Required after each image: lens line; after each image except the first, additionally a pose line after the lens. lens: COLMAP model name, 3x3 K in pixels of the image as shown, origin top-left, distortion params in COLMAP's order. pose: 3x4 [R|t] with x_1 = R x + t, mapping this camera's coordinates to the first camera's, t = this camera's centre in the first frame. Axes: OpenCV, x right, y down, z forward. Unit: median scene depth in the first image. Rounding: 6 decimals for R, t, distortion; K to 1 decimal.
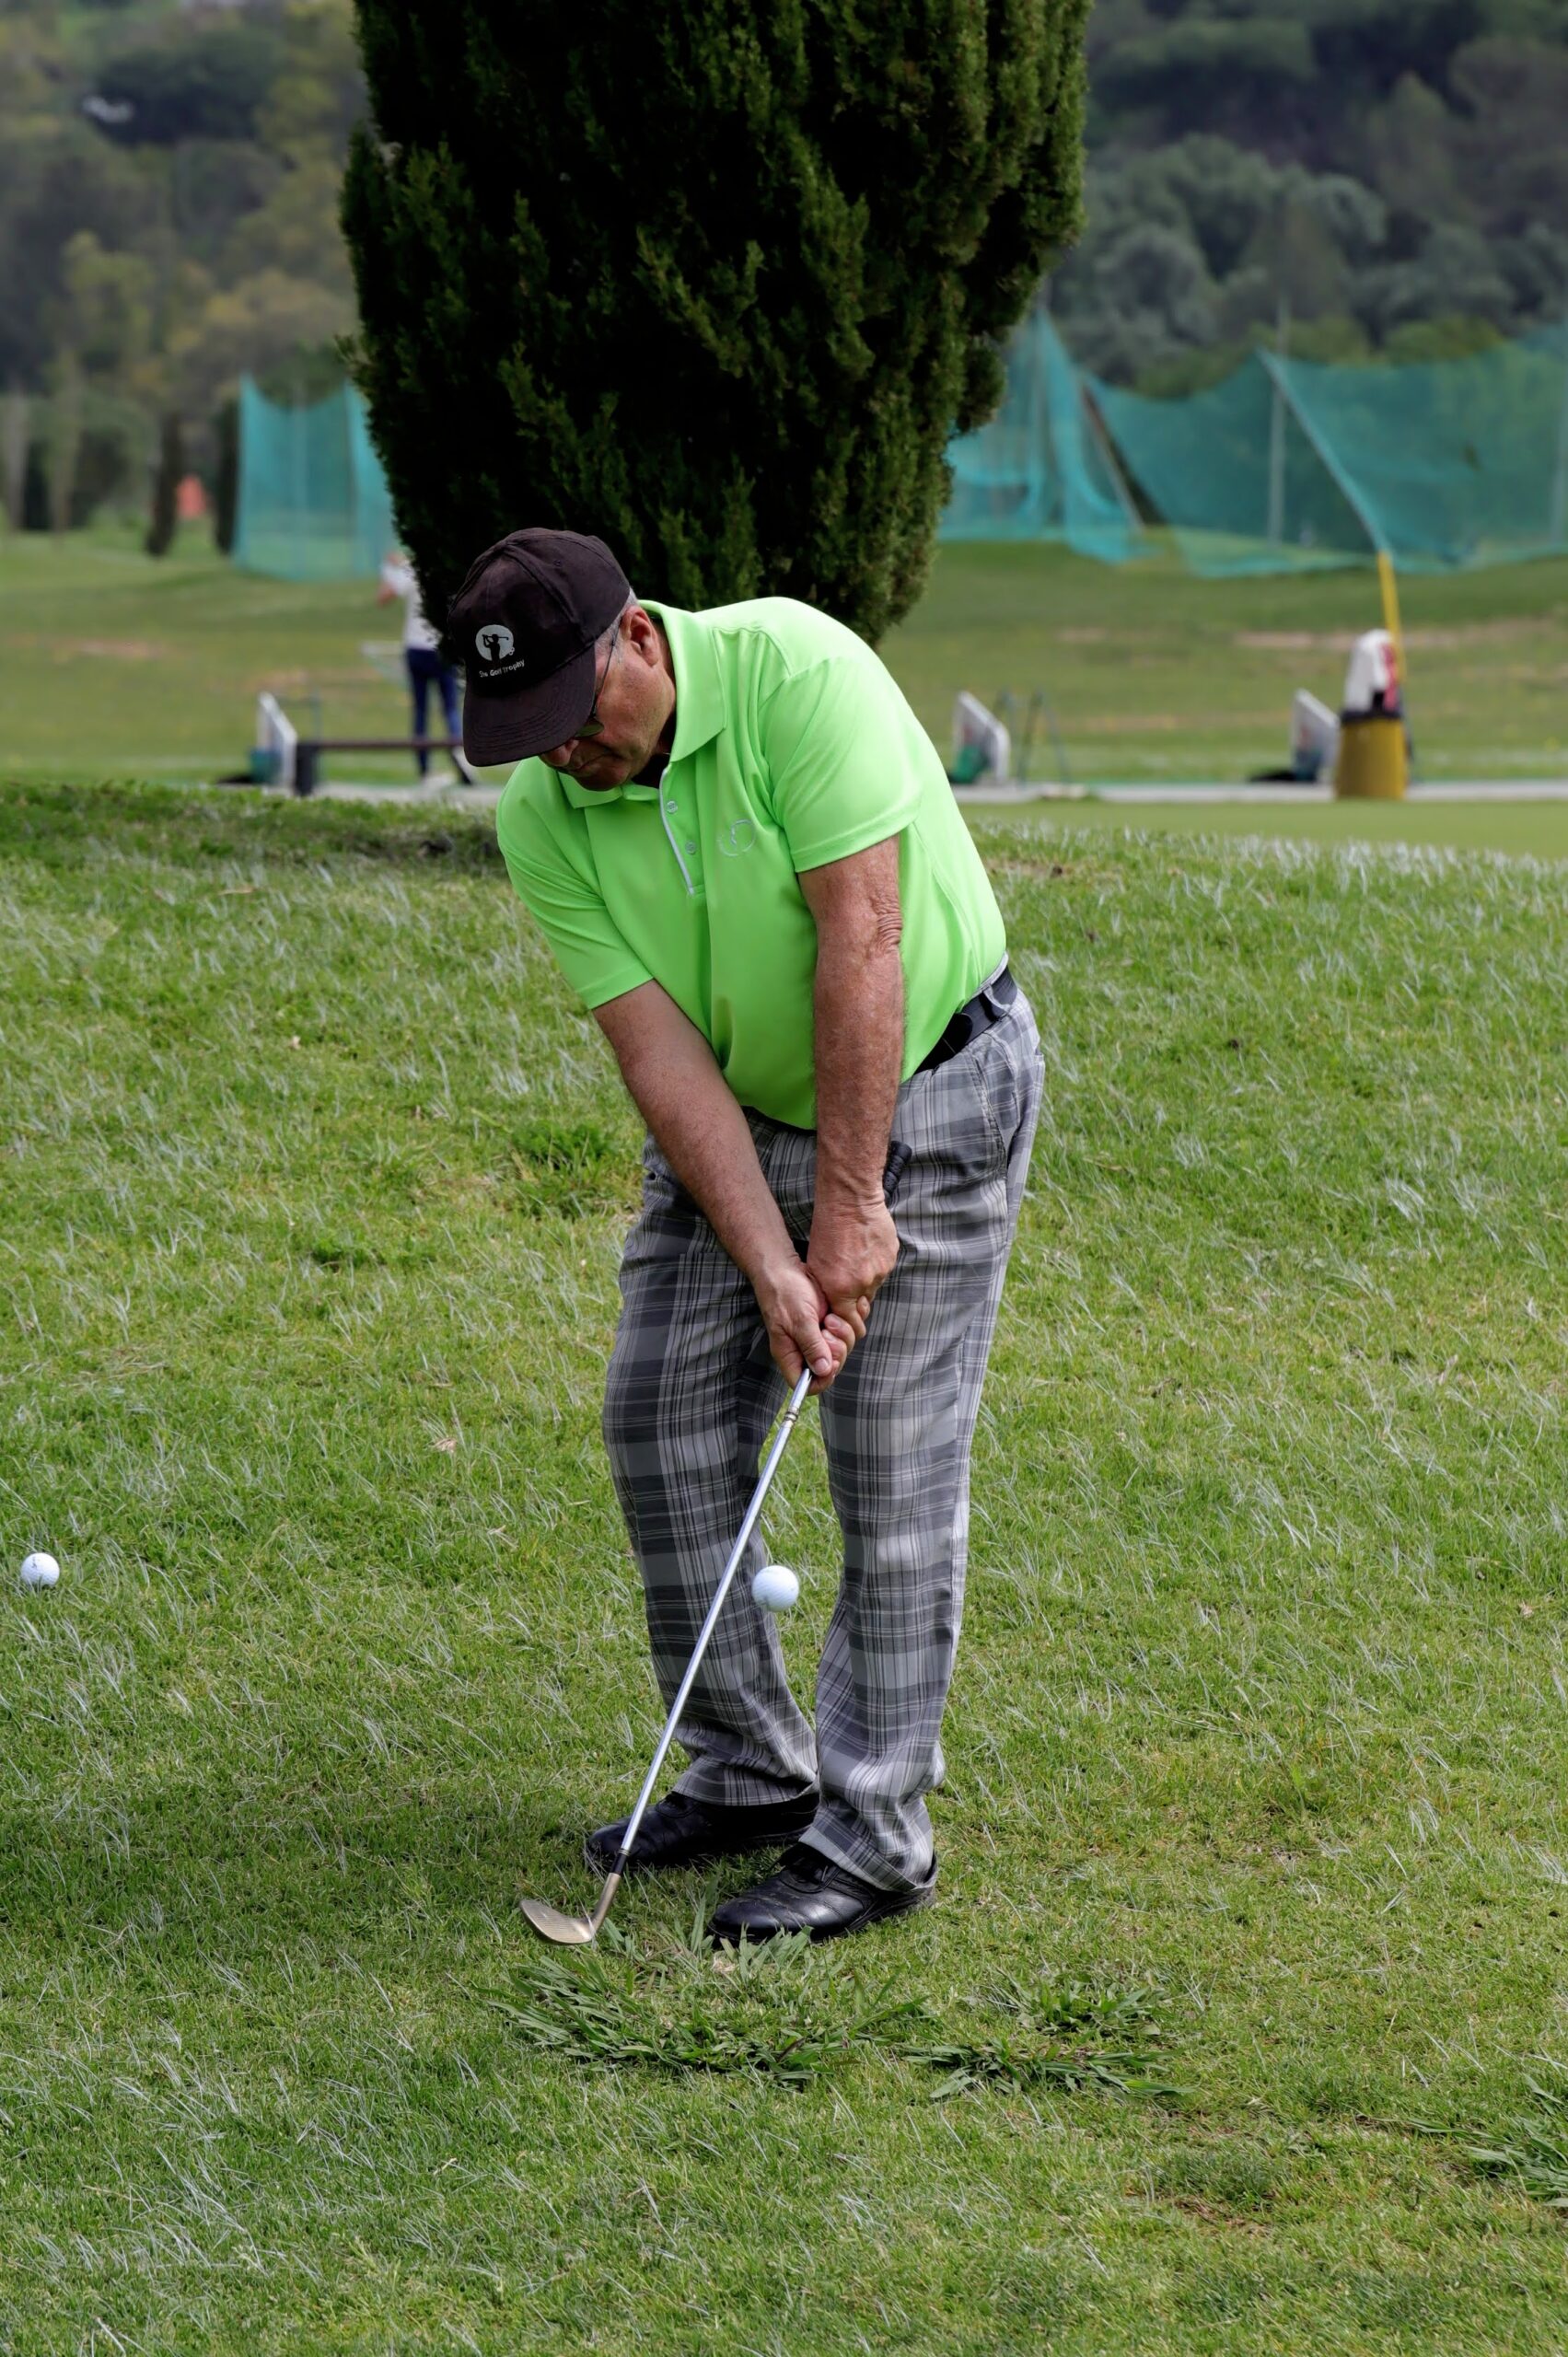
lens RADIAL K [[7964.1, 0, 786.0], [0, 7964.1, 1185.4], [0, 0, 1]] dist [0.762479, 0.000000]
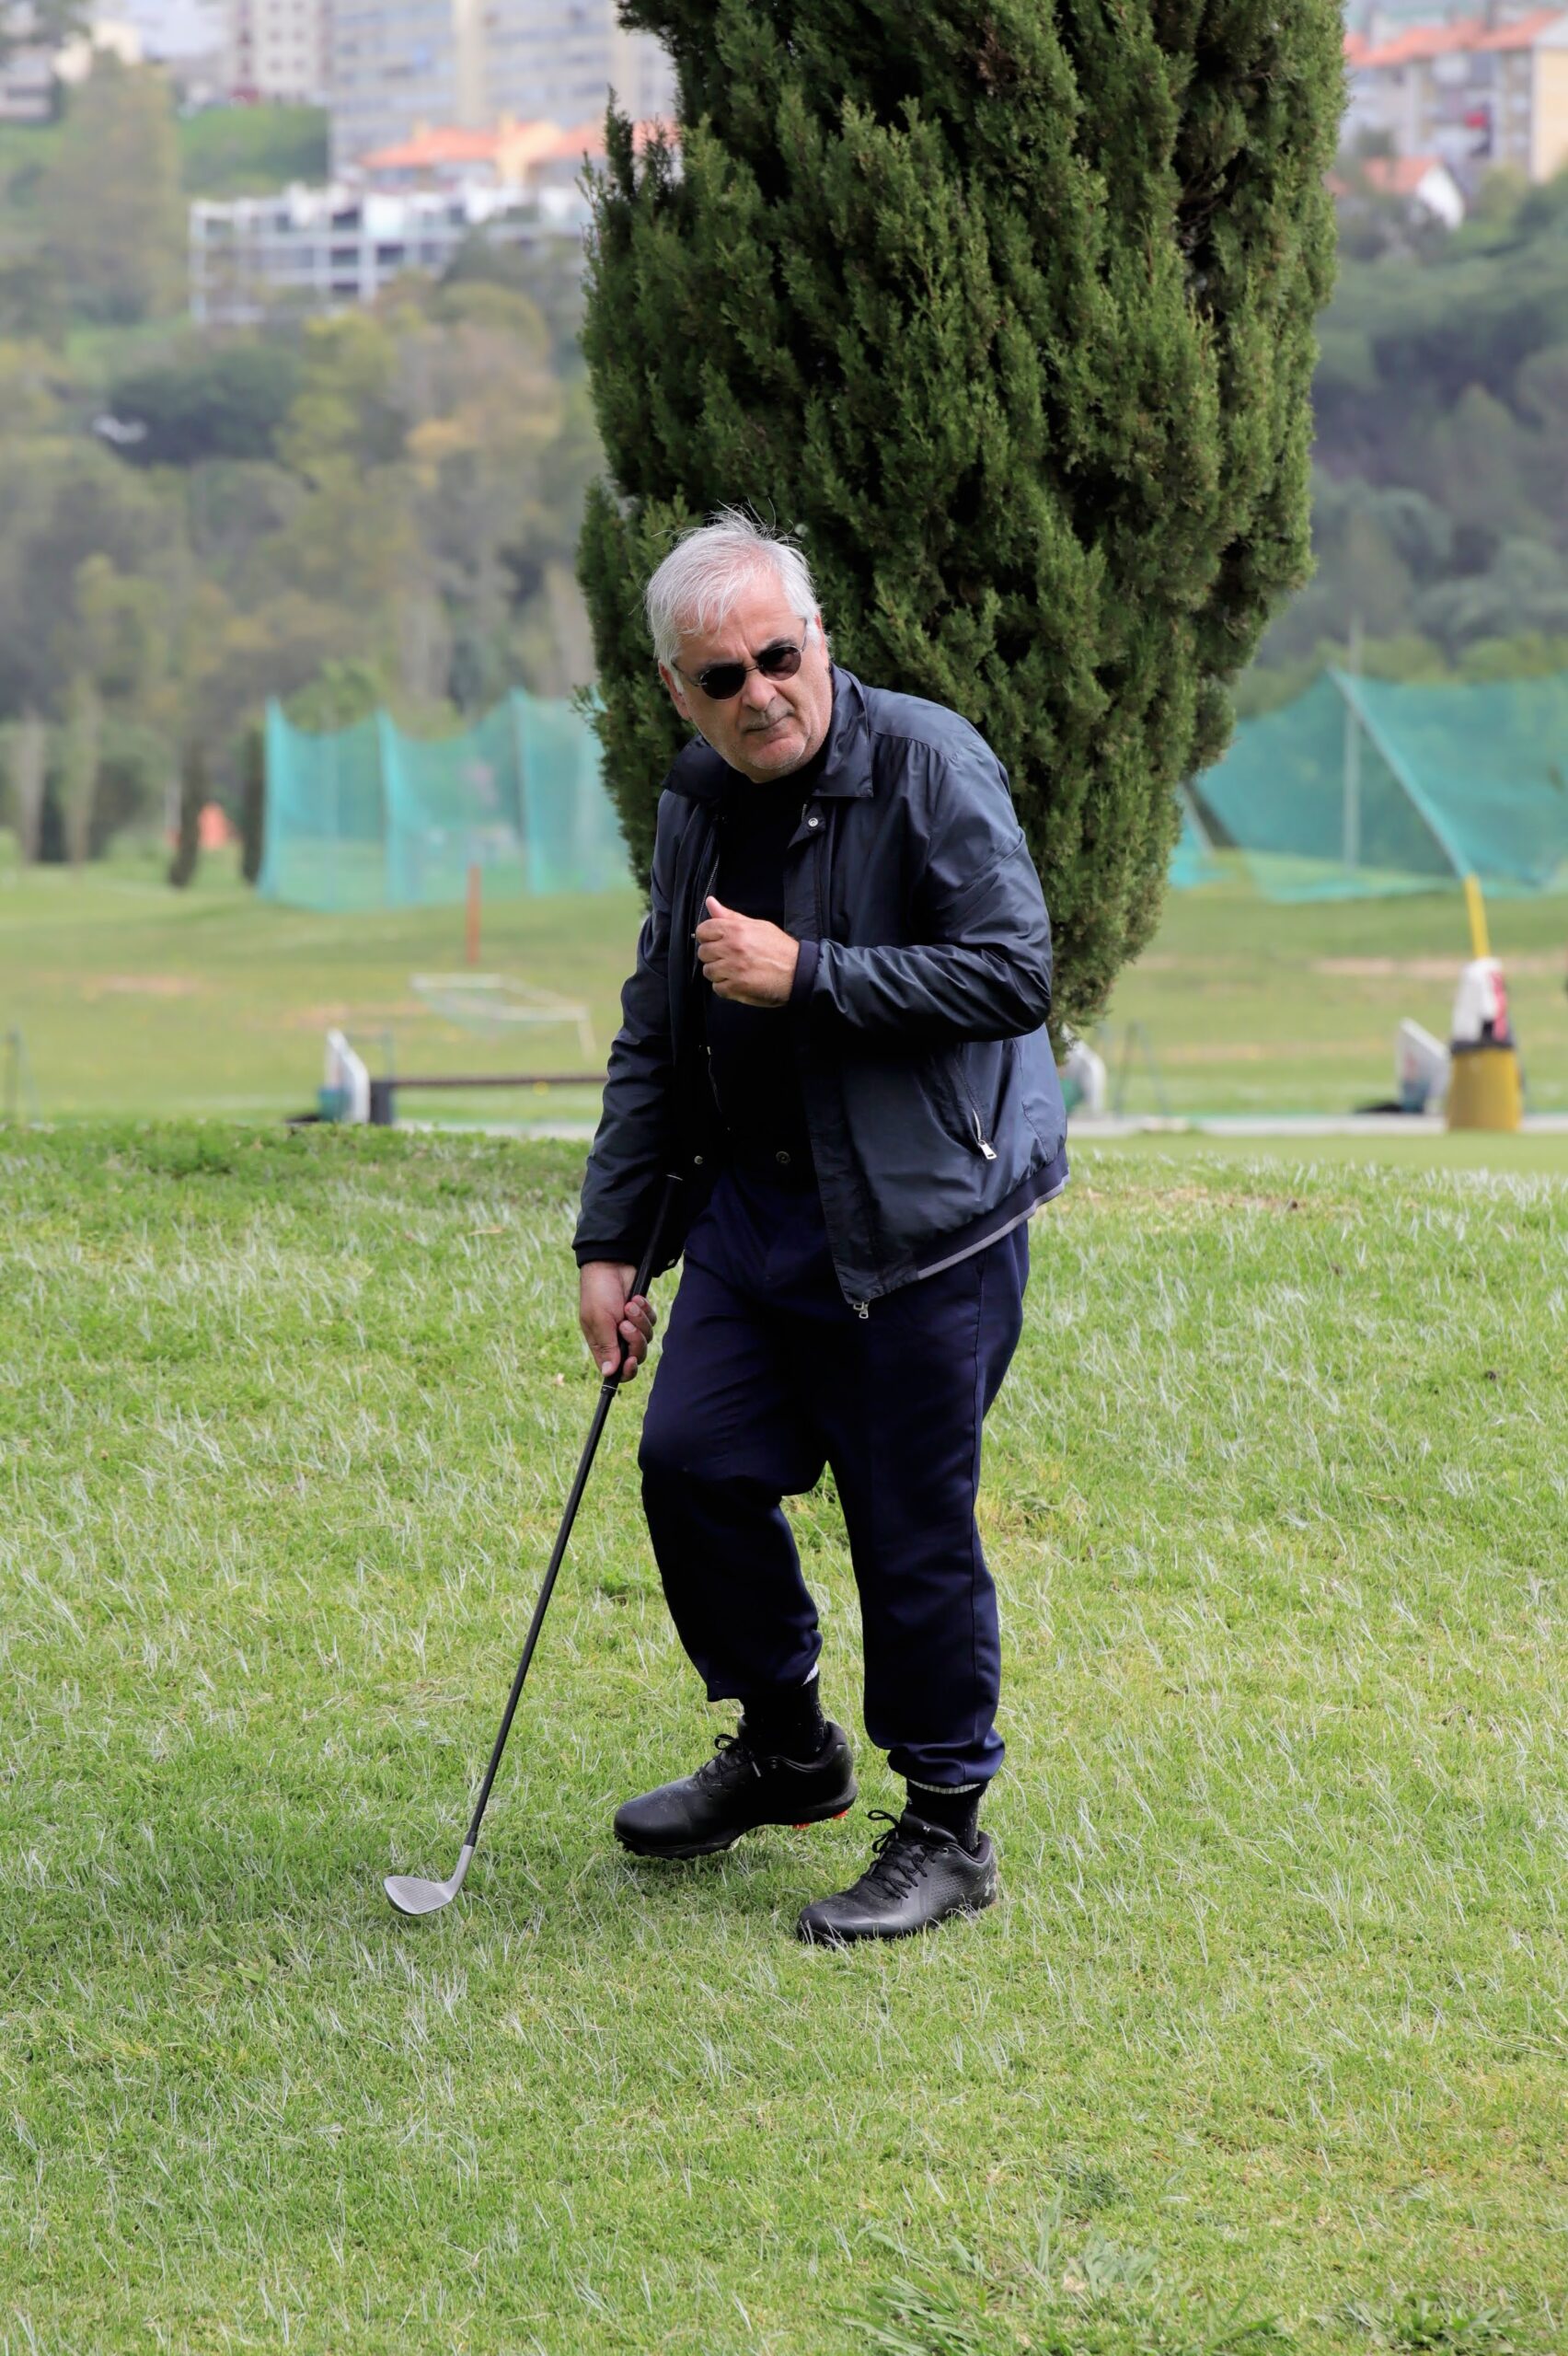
lens RADIAL K [[8785.3, 0, 782.1], [0, 8785.3, 1177.5], [0, 0, 1]] dist [1.063938, 0.000000]
pose [[0.999796, -0.007051, 0.018919, -0.052506], [0.007858, 0.999047, -0.042929, 0.004421], [-0.018598, 0.043068, 0.998899, -0.110160]]
